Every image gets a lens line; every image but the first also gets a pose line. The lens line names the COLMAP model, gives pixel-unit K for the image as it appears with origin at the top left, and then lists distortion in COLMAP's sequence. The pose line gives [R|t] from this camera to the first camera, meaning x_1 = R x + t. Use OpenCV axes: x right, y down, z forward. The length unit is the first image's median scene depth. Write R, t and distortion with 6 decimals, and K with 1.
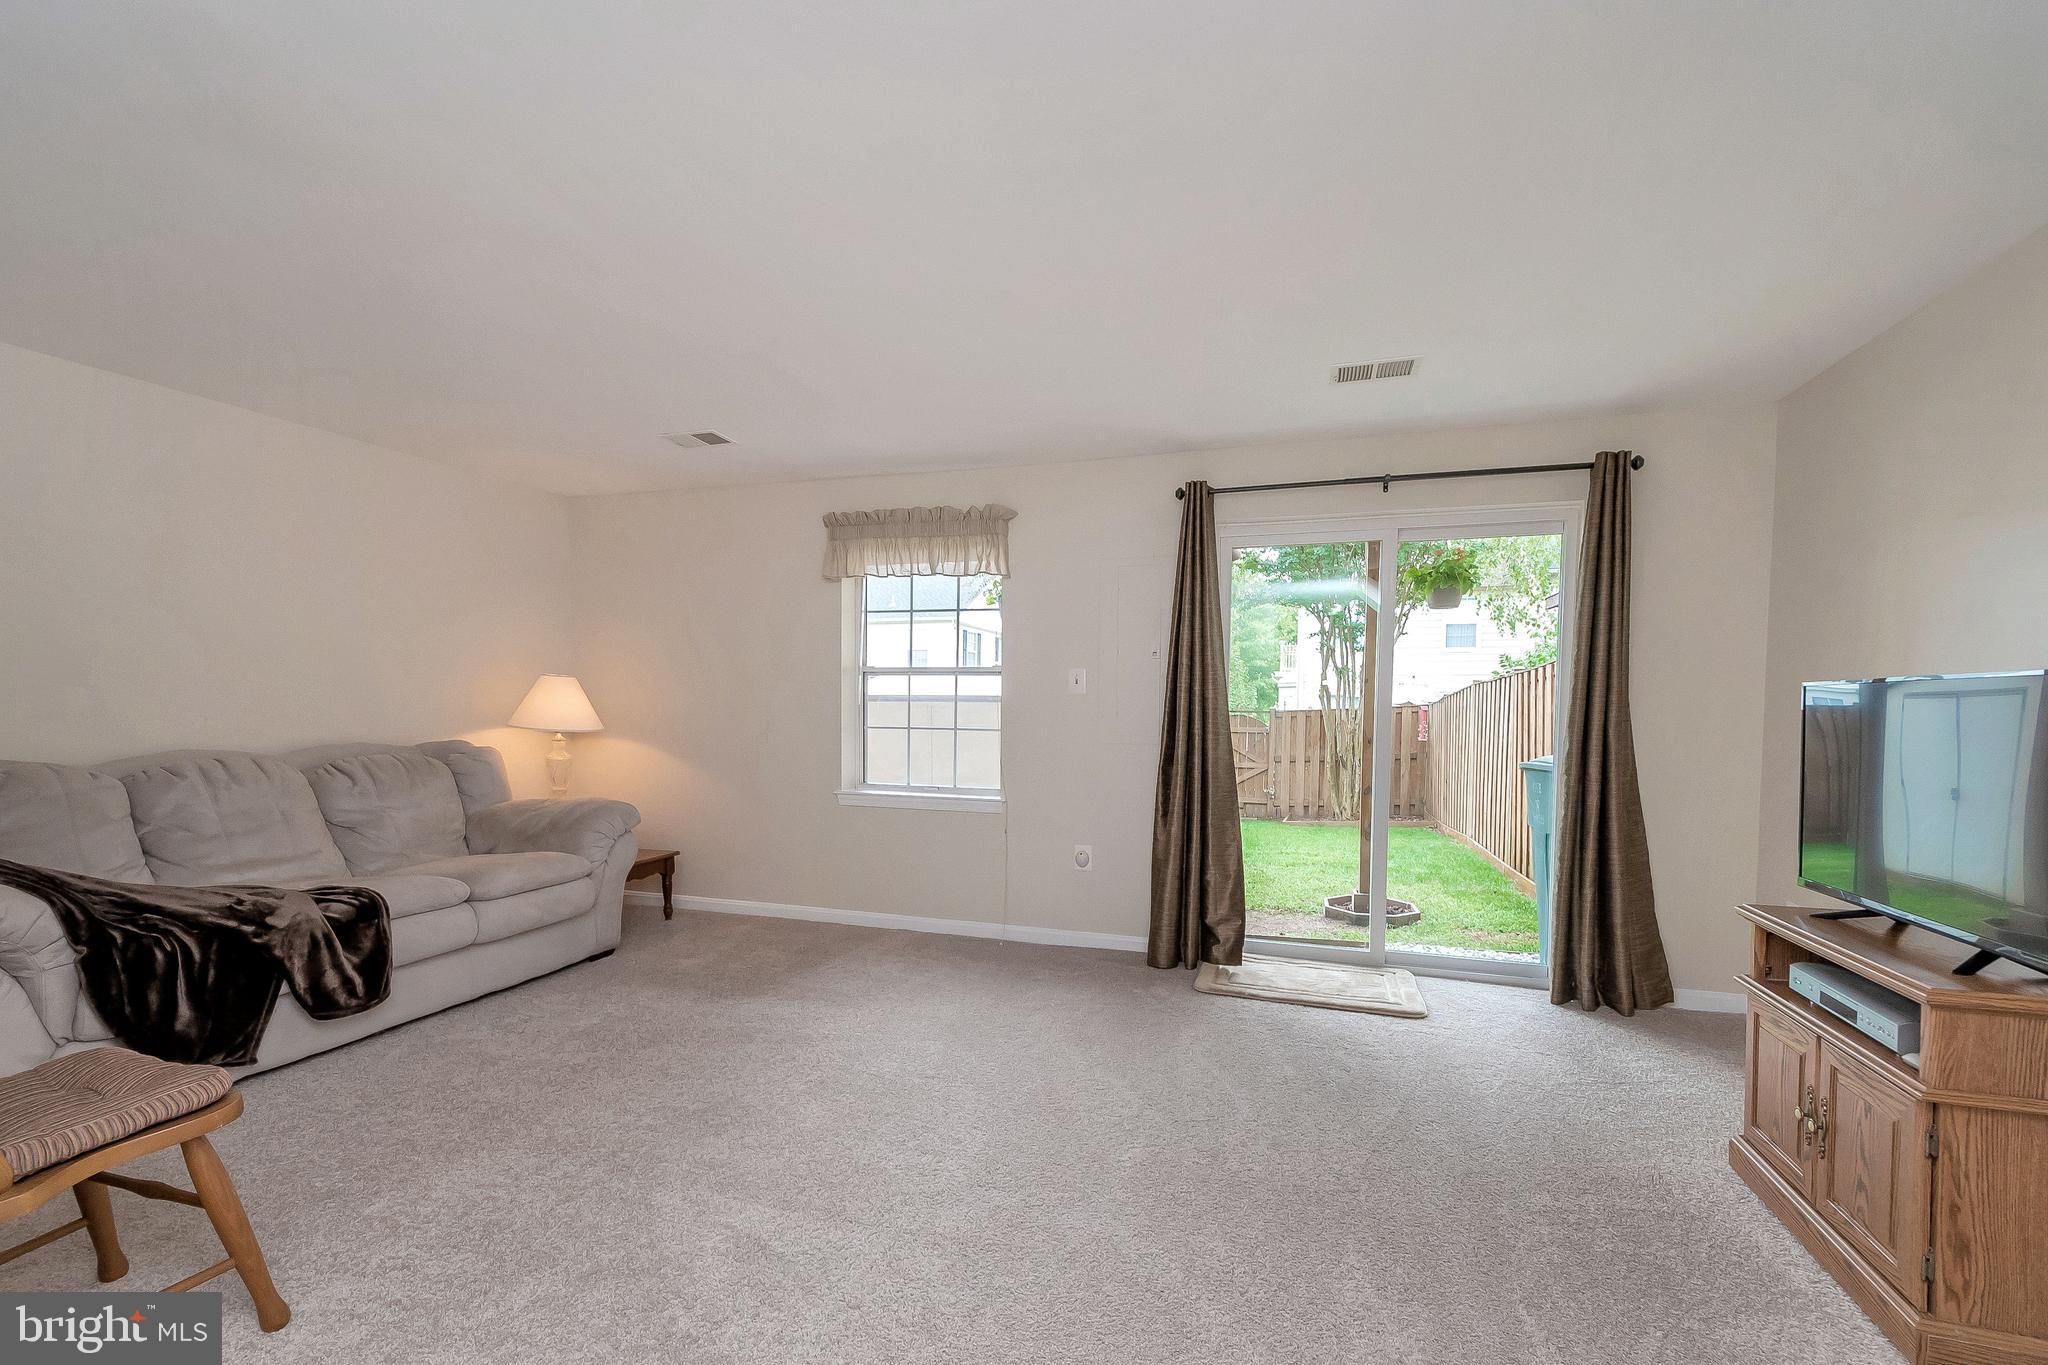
lens RADIAL K [[885.9, 0, 1031.4], [0, 885.9, 711.2], [0, 0, 1]] dist [0.002174, 0.000047]
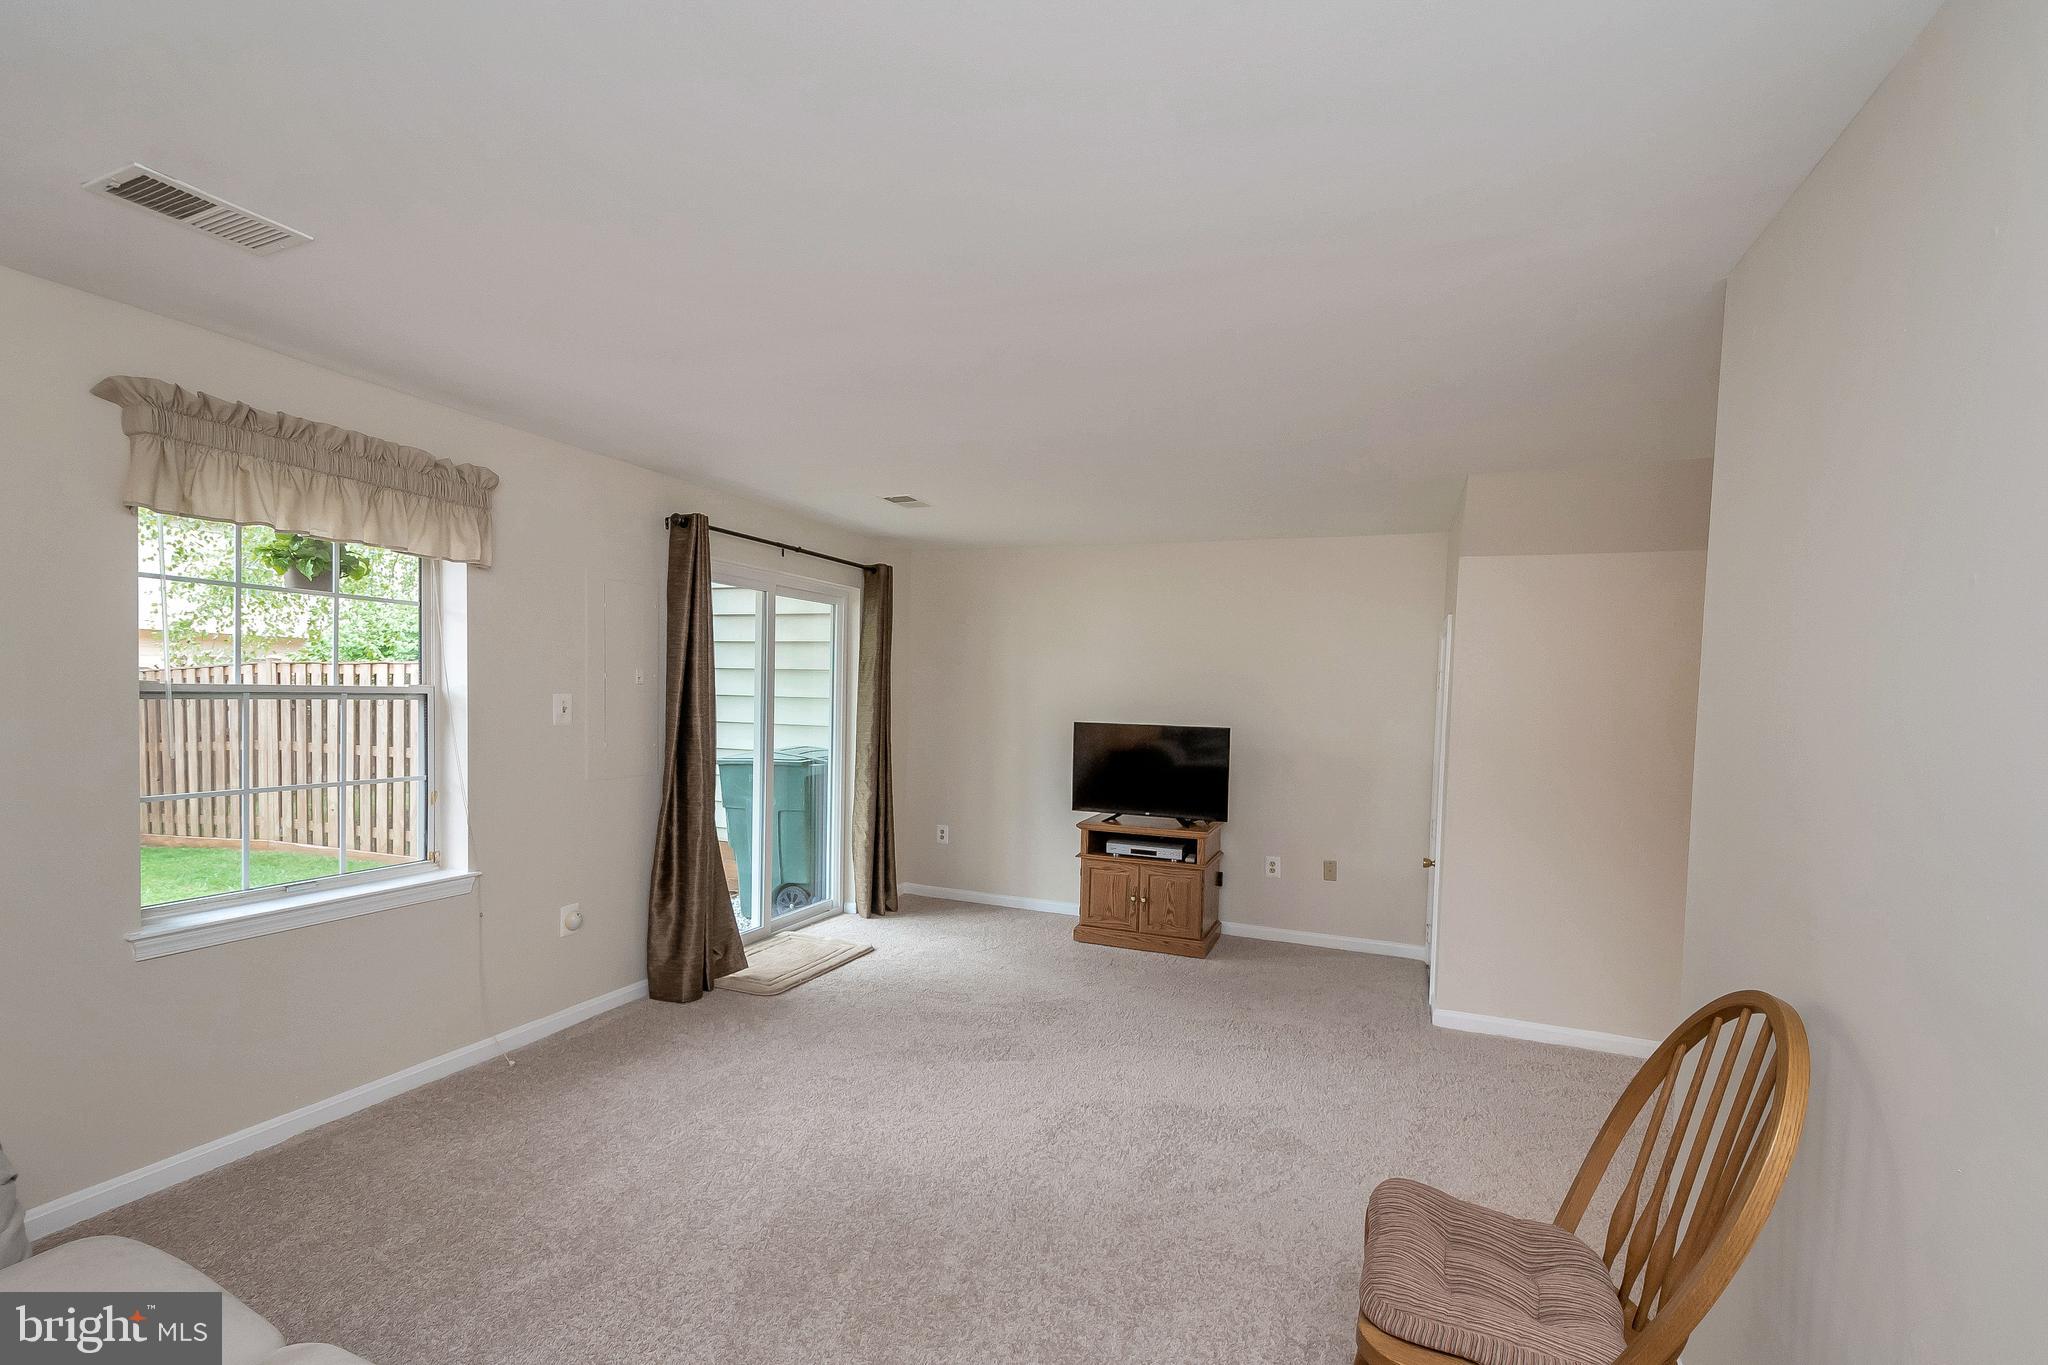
lens RADIAL K [[885.9, 0, 1031.4], [0, 885.9, 711.2], [0, 0, 1]] dist [0.002174, 0.000047]
pose [[0.074886, -0.030618, 0.996722, -0.811547], [-0.023354, 0.999201, 0.032449, -0.076984], [-0.996919, -0.025708, 0.074111, 0.546614]]
